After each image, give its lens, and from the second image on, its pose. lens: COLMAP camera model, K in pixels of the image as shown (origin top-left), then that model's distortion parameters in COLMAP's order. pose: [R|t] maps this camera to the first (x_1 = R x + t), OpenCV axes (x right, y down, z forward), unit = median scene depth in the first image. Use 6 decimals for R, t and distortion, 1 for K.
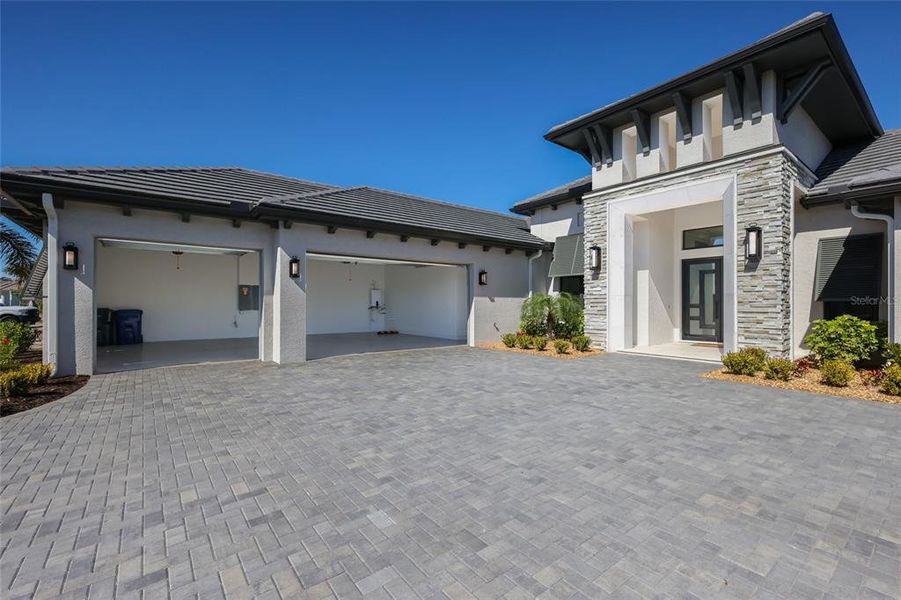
lens RADIAL K [[393.4, 0, 449.1], [0, 393.4, 302.2], [0, 0, 1]] dist [0.004343, 0.000435]
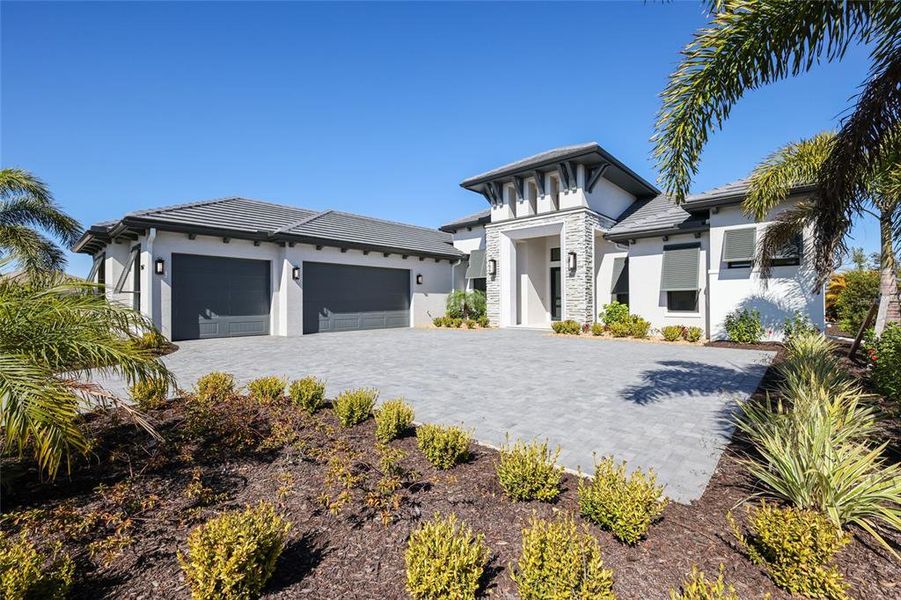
lens RADIAL K [[393.4, 0, 452.9], [0, 393.4, 300.1], [0, 0, 1]] dist [0.004343, 0.000435]
pose [[0.984597, -0.005500, 0.174750, -0.050053], [0.005653, 0.999984, -0.000380, 0.016598], [-0.174745, 0.001362, 0.984613, -0.477985]]
